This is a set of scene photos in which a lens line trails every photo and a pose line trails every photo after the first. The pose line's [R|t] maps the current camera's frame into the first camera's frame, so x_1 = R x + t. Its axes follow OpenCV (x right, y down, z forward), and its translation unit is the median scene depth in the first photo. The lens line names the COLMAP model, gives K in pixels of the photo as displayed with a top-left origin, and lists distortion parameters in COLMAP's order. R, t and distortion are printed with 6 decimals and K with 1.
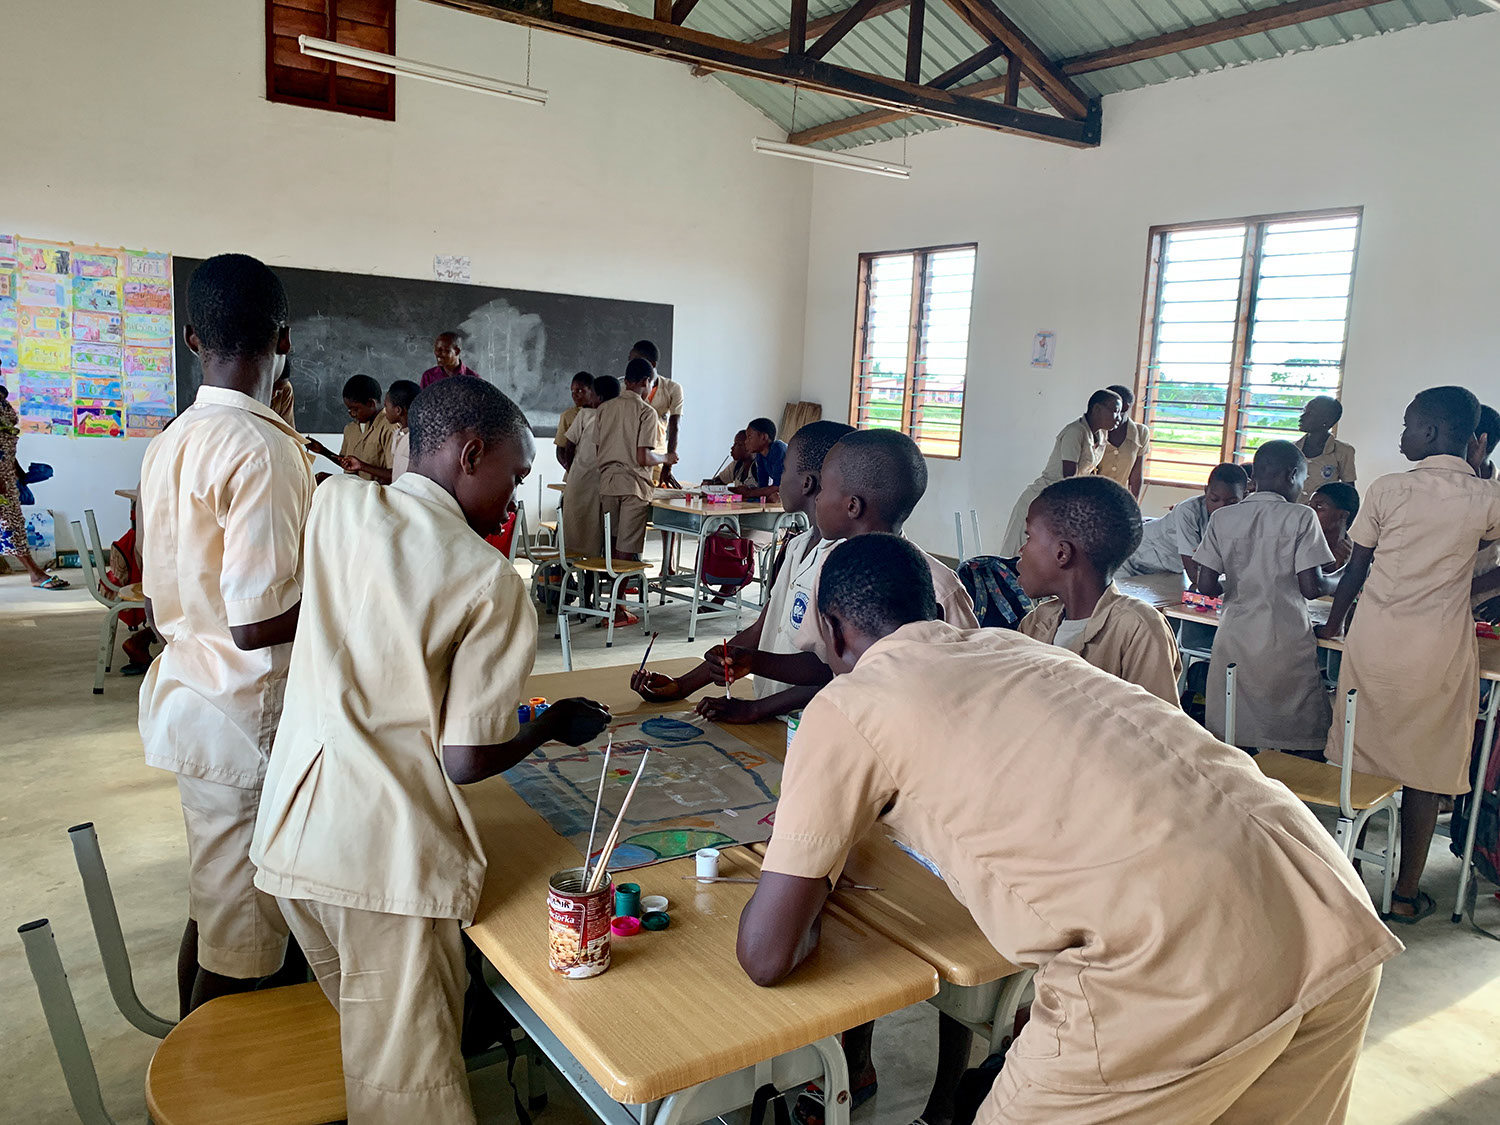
lens RADIAL K [[1150.6, 0, 750.0], [0, 1150.6, 562.5], [0, 0, 1]] dist [0.006965, 0.001256]
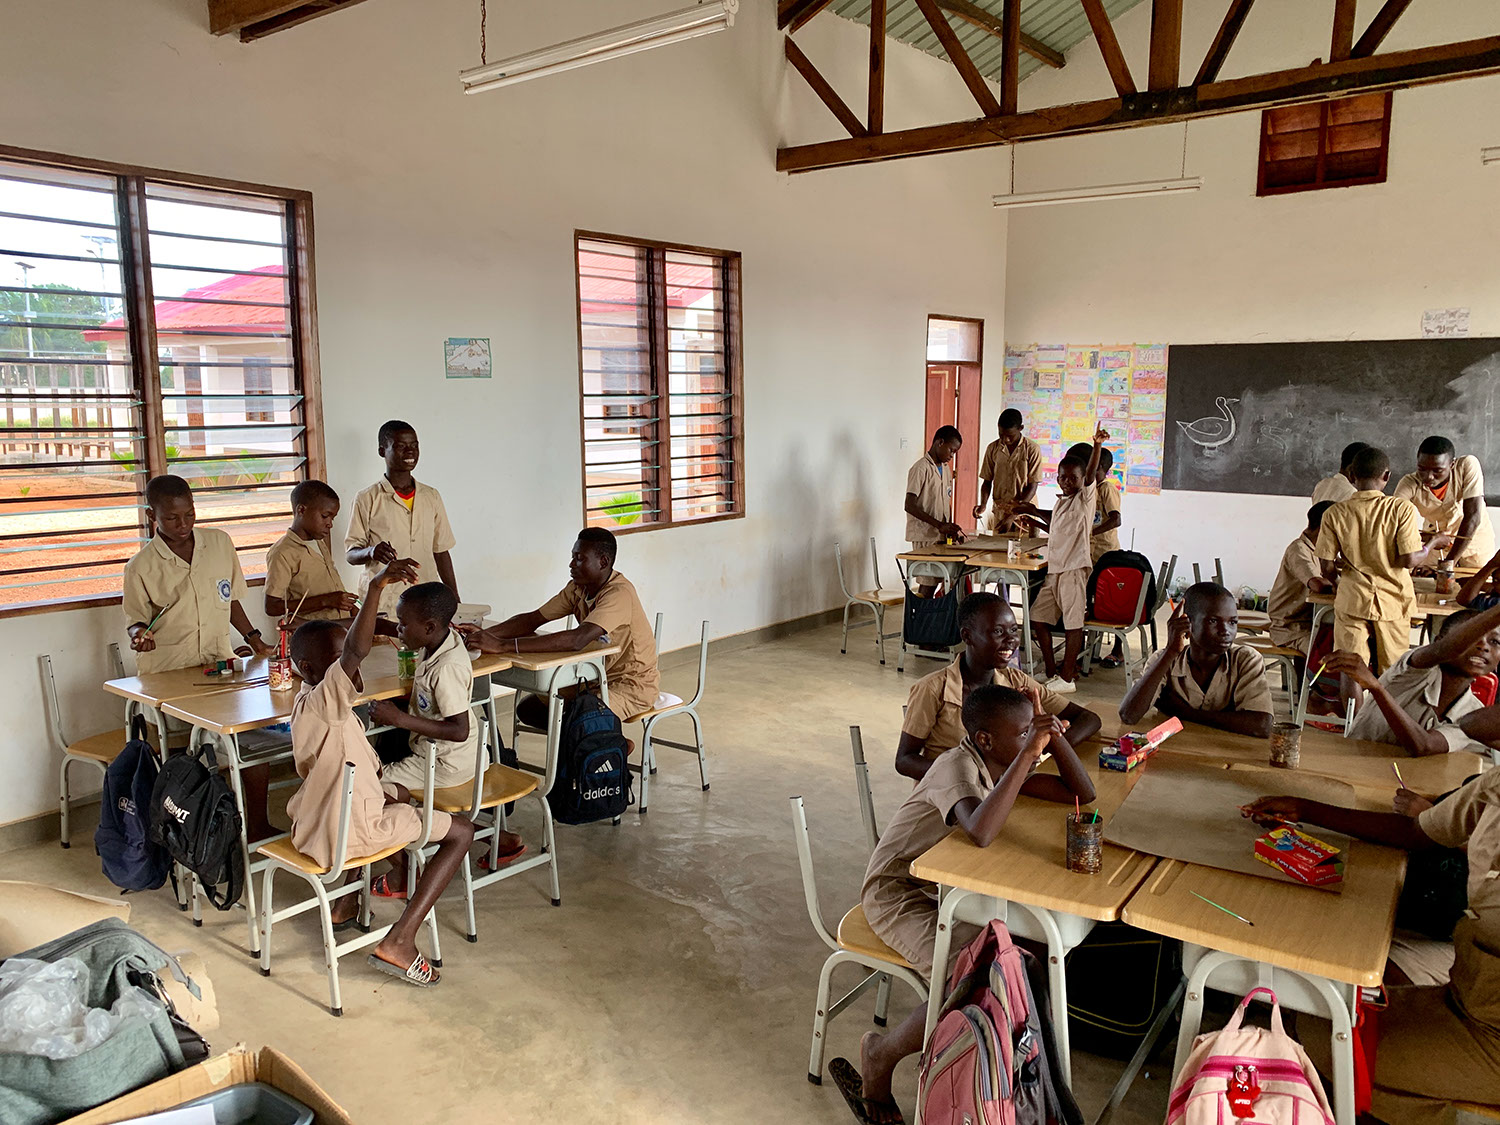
lens RADIAL K [[1150.6, 0, 750.0], [0, 1150.6, 562.5], [0, 0, 1]] dist [0.006965, 0.001256]
pose [[0.290474, 0.097428, -0.951910, 0.539406], [-0.125314, 0.990109, 0.063099, -0.061130], [0.948642, 0.100959, 0.299810, 0.242607]]
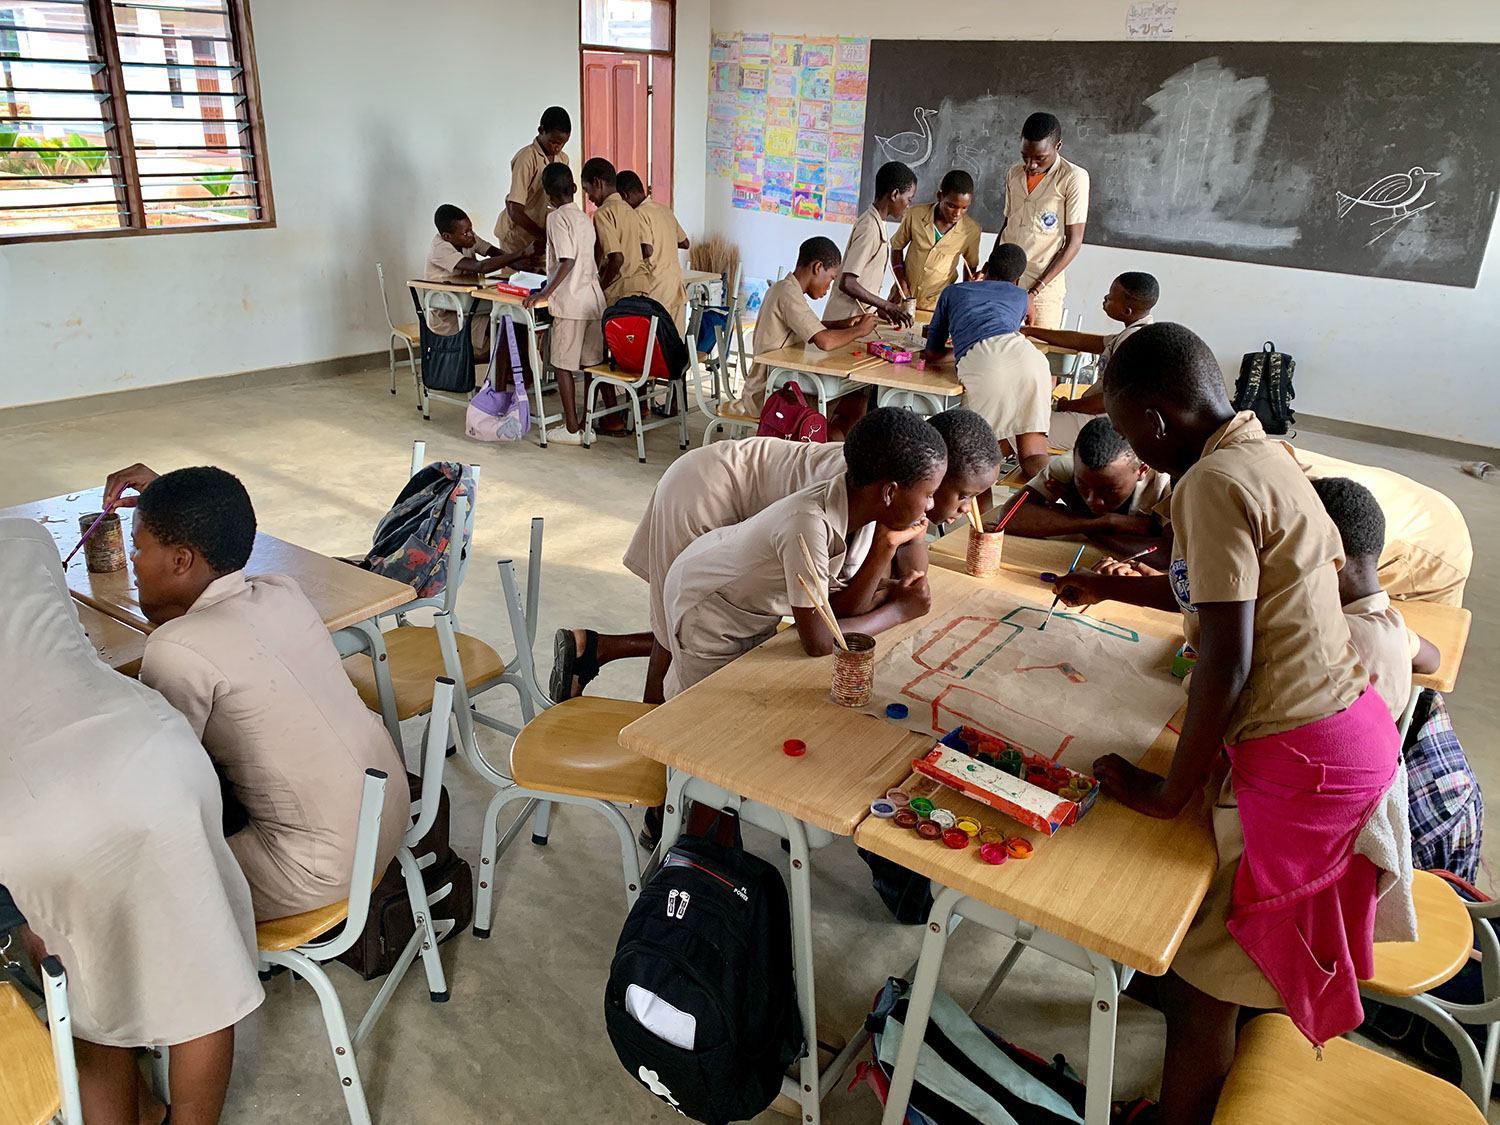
lens RADIAL K [[1150.6, 0, 750.0], [0, 1150.6, 562.5], [0, 0, 1]] dist [0.006965, 0.001256]
pose [[0.293819, 0.327615, -0.897964, 0.524712], [-0.167209, 0.942560, 0.289173, -0.106482], [0.941122, 0.065183, 0.331722, 0.589376]]
